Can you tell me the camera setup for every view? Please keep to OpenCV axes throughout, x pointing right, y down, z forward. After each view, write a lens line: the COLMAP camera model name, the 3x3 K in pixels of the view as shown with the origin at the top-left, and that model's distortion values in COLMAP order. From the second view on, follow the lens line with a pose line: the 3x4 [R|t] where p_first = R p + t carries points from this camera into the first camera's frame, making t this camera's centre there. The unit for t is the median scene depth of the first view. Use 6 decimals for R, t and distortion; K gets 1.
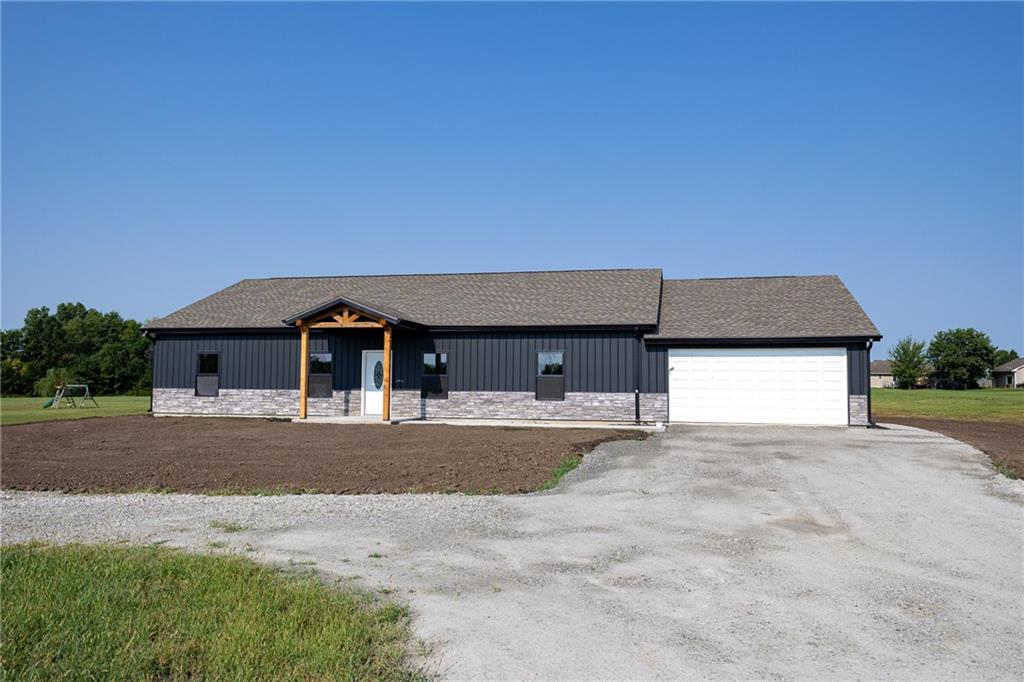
lens RADIAL K [[782.6, 0, 512.0], [0, 782.6, 341.0], [0, 0, 1]] dist [0.039304, -0.000474]
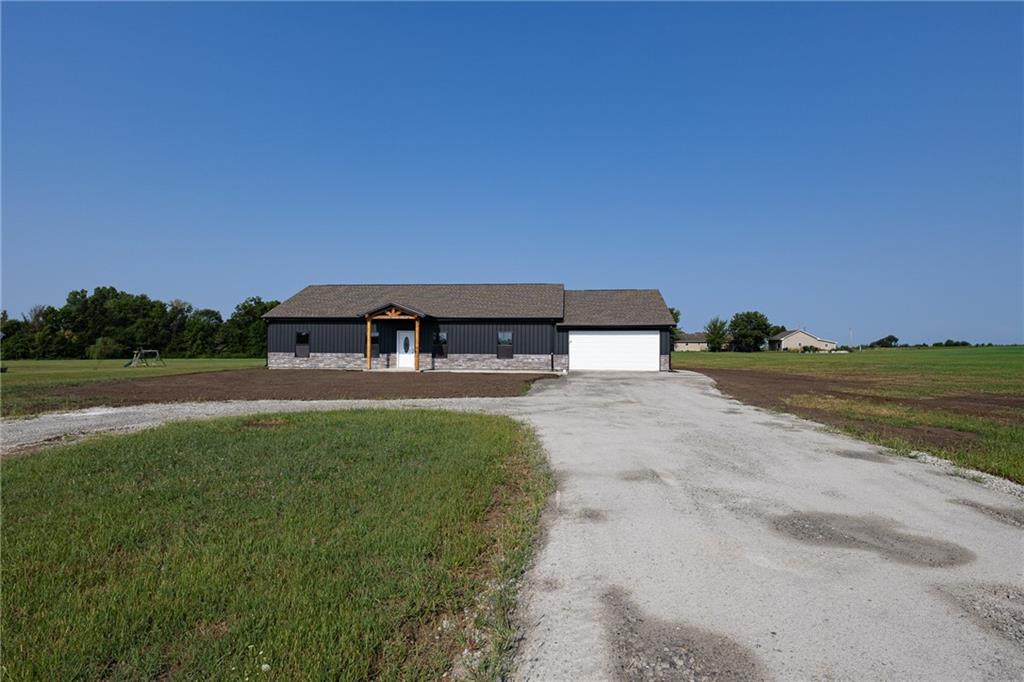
lens RADIAL K [[593.6, 0, 512.0], [0, 593.6, 341.0], [0, 0, 1]] dist [0.046188, 0.000074]
pose [[0.992452, 0.000159, 0.122637, -0.101442], [-0.005271, 0.999131, 0.041355, -0.022225], [-0.122524, -0.041689, 0.991590, -0.360893]]
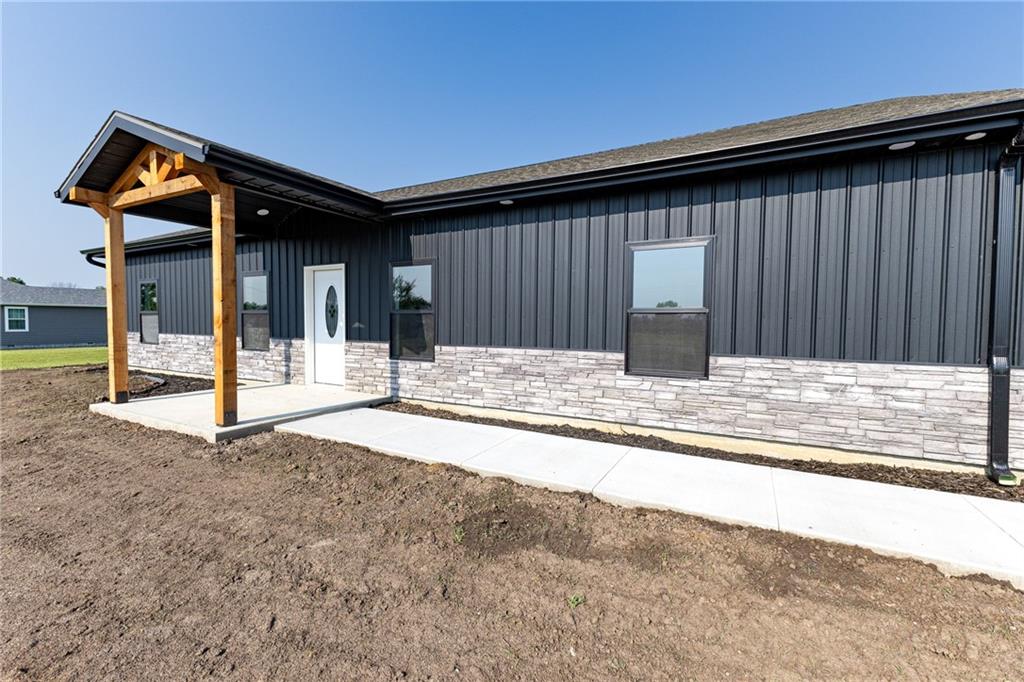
lens RADIAL K [[439.8, 0, 512.0], [0, 439.8, 341.0], [0, 0, 1]] dist [0.014489, -0.000165]
pose [[0.960202, 0.012439, -0.279028, 0.036008], [0.015298, 0.995166, 0.097008, 0.036689], [0.278886, -0.097416, 0.955371, 0.760235]]
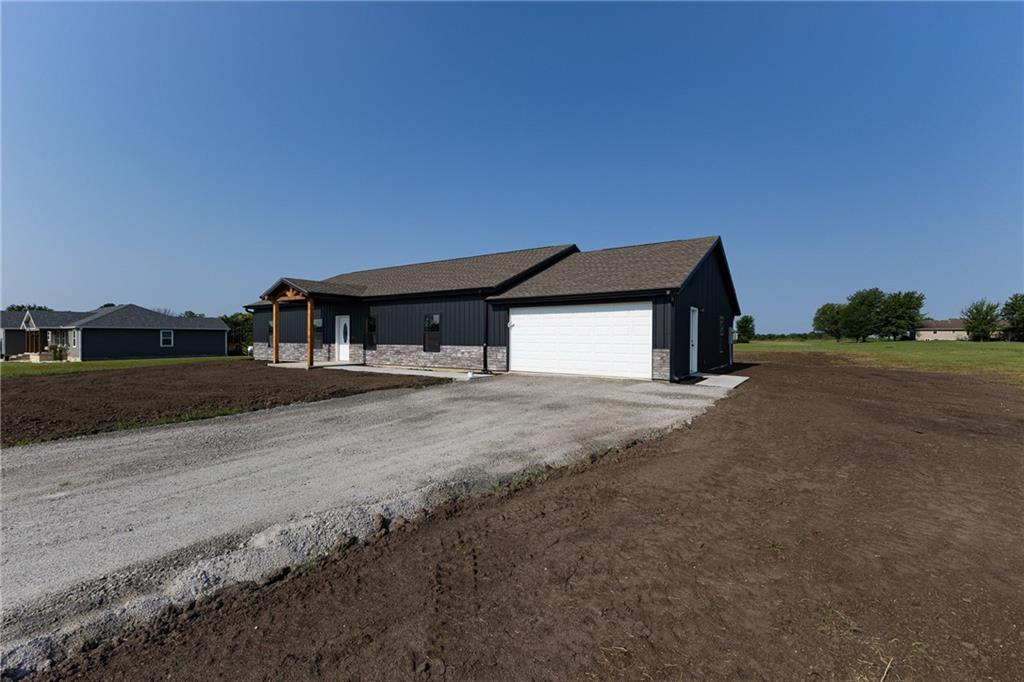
lens RADIAL K [[439.8, 0, 512.0], [0, 439.8, 341.0], [0, 0, 1]] dist [0.014489, -0.000165]
pose [[0.926938, -0.002406, -0.375206, 0.424021], [0.024427, 0.998245, 0.053943, 0.022192], [0.374418, -0.059167, 0.925370, 0.378571]]
